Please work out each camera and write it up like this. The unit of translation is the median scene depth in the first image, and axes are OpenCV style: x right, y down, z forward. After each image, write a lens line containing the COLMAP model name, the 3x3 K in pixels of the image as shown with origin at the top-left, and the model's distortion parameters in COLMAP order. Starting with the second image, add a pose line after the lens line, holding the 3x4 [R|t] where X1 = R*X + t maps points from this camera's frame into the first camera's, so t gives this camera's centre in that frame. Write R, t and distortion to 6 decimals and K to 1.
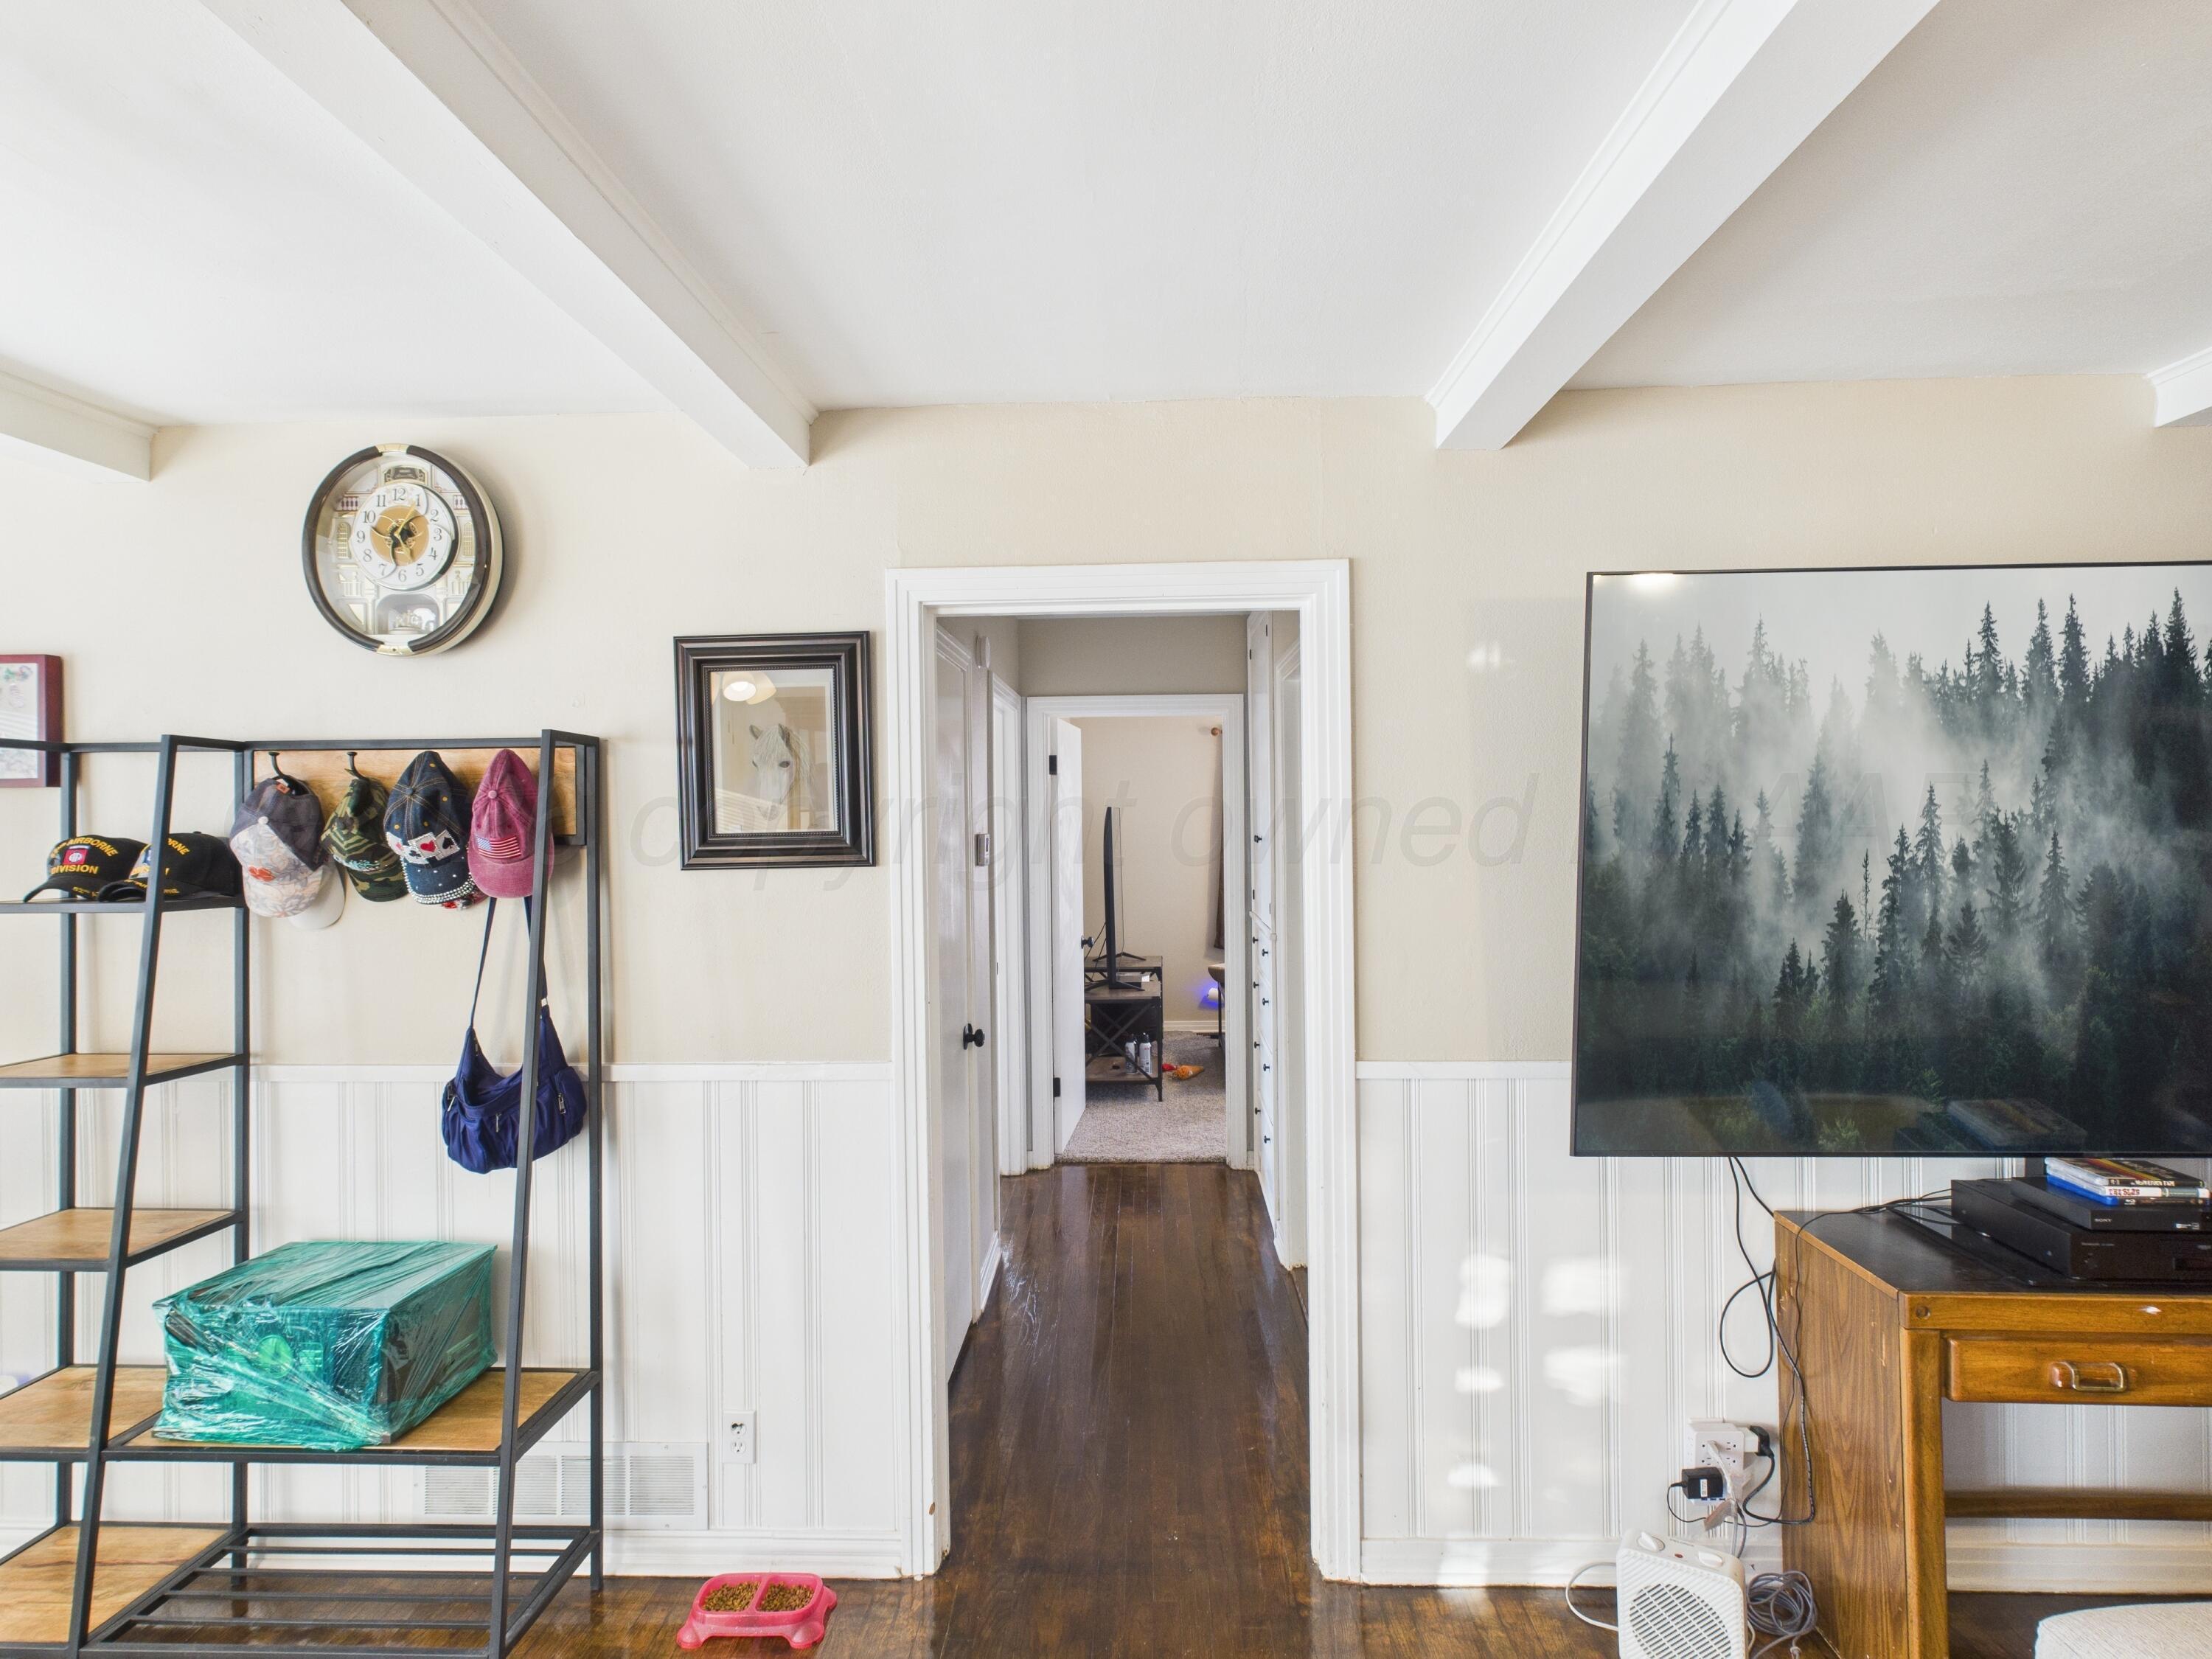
lens RADIAL K [[1163.5, 0, 1110.8], [0, 1163.5, 822.2], [0, 0, 1]] dist [-0.001434, -0.000920]
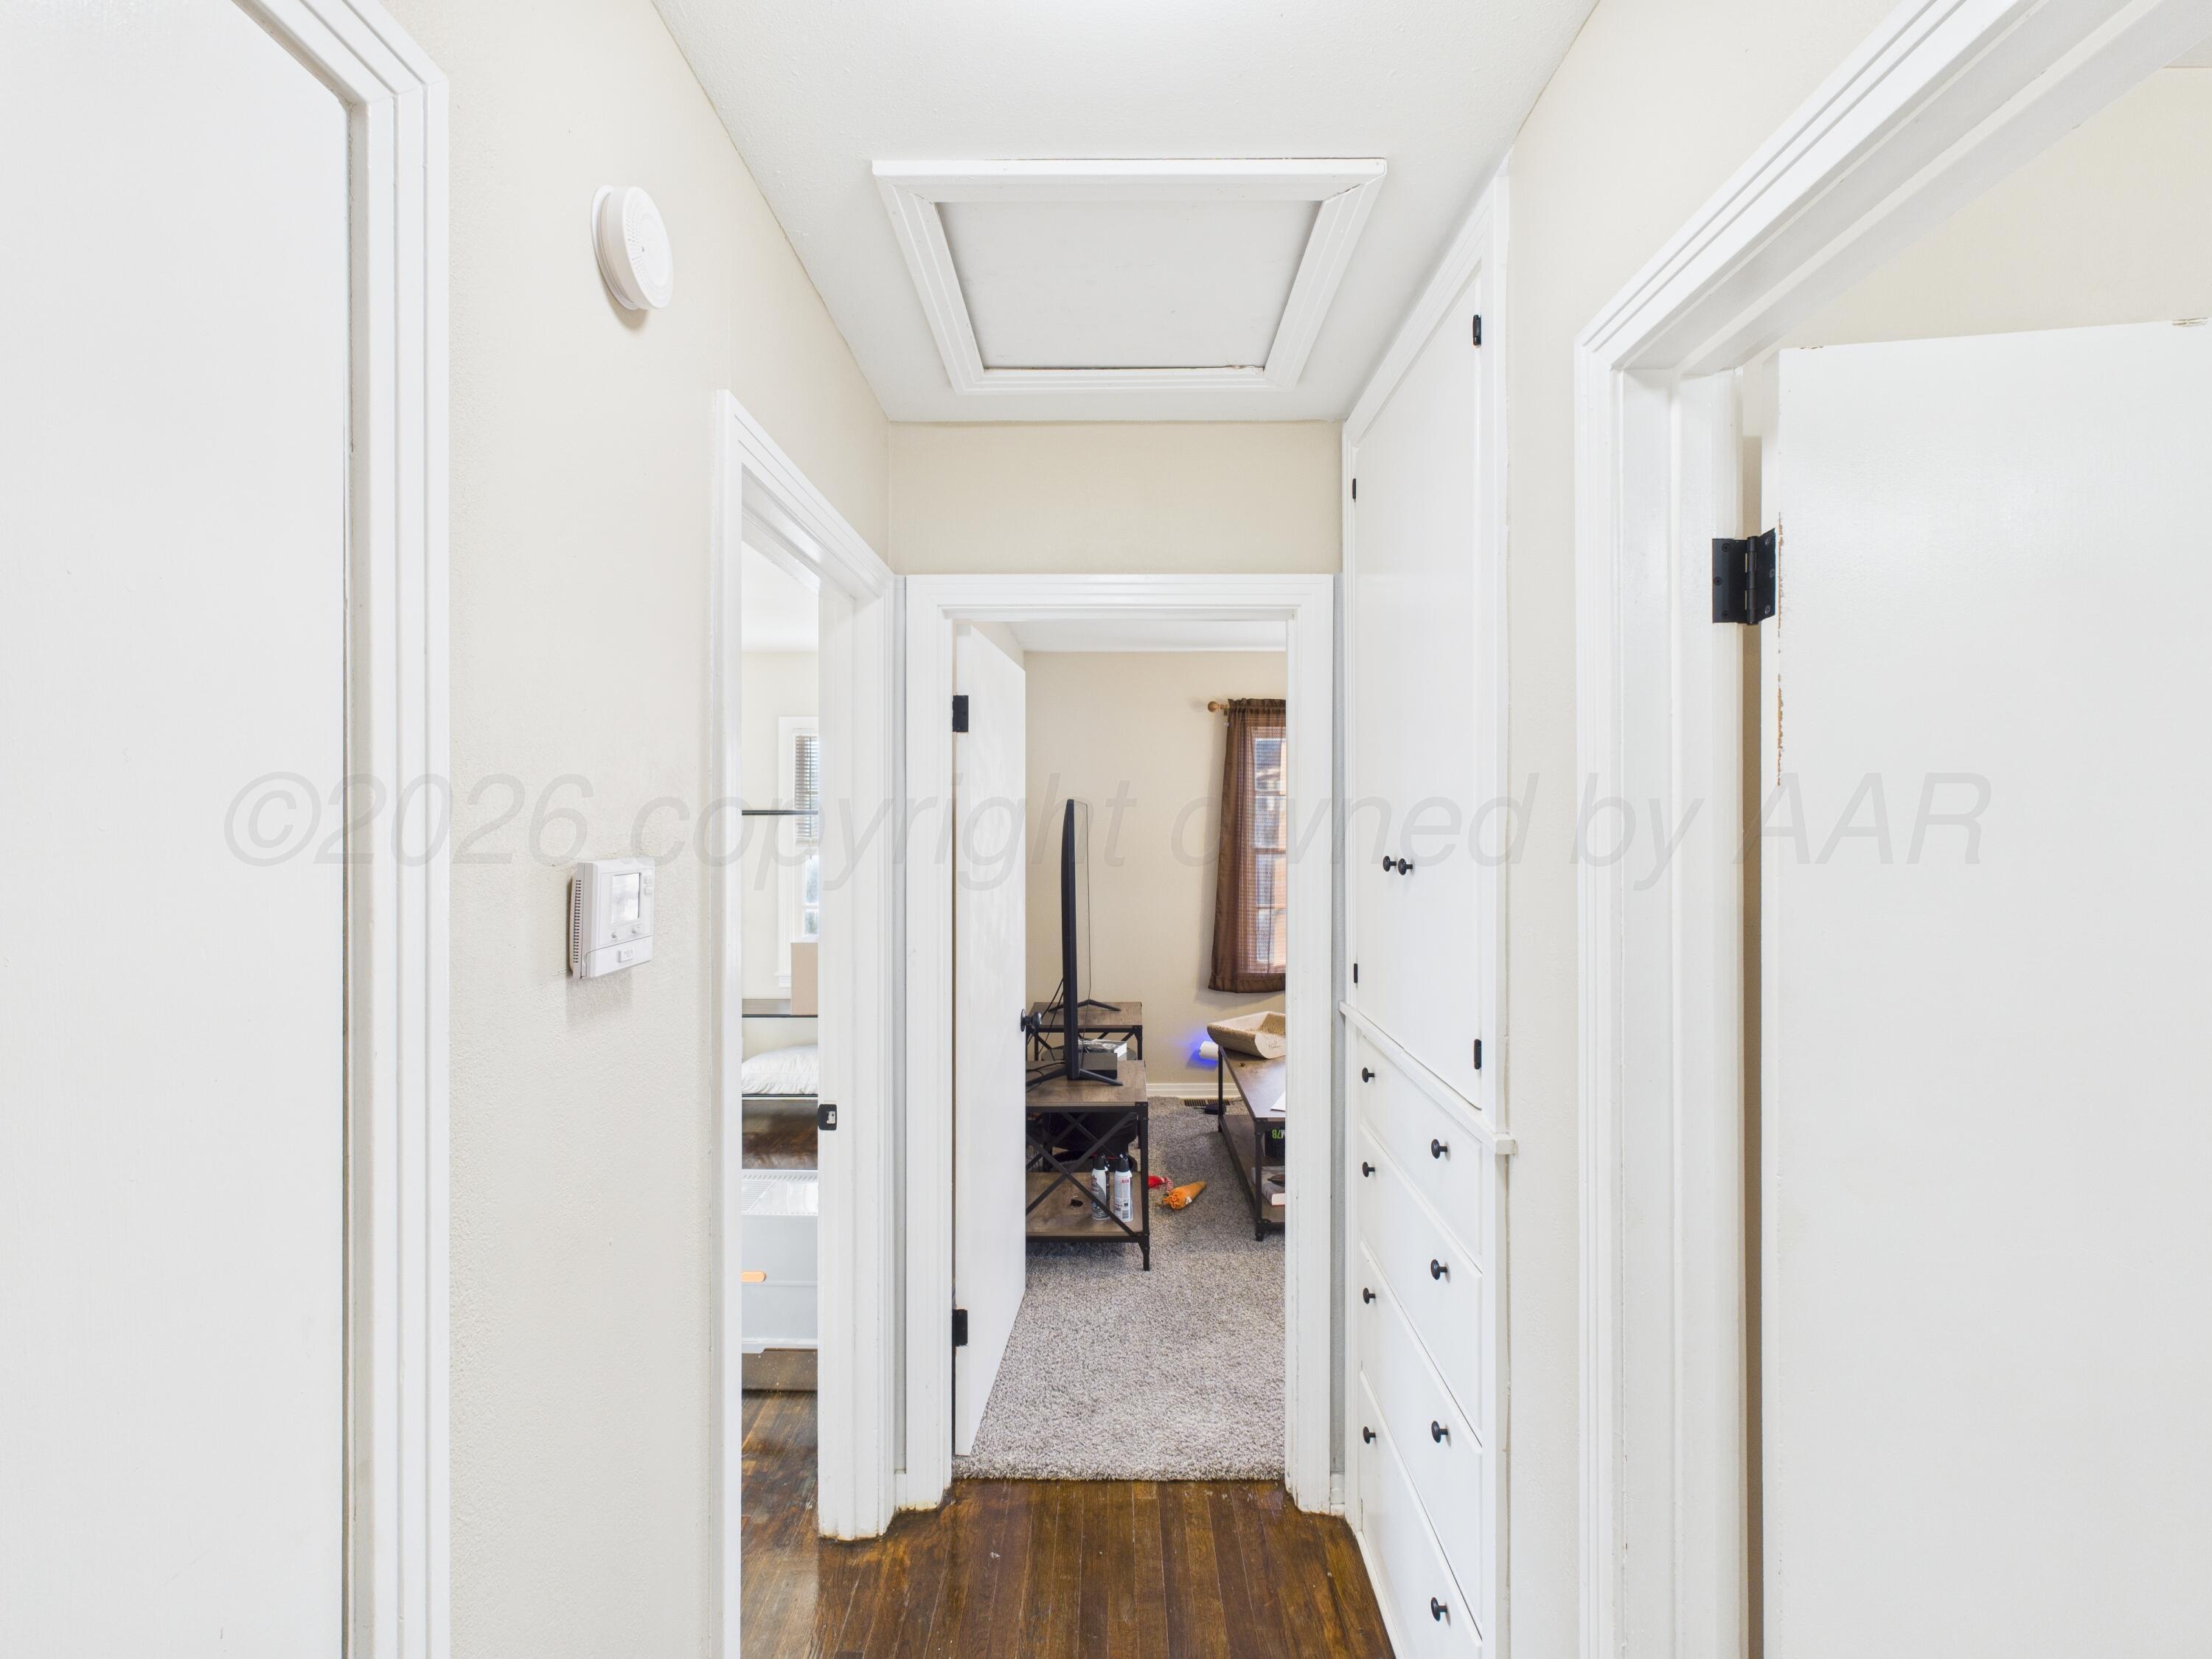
lens RADIAL K [[1163.5, 0, 1110.8], [0, 1163.5, 822.2], [0, 0, 1]] dist [-0.001434, -0.000920]
pose [[0.999523, 0.009731, 0.029308, 0.003882], [-0.009715, 0.999953, -0.000672, -0.000174], [-0.029313, 0.000387, 0.999570, 0.474568]]
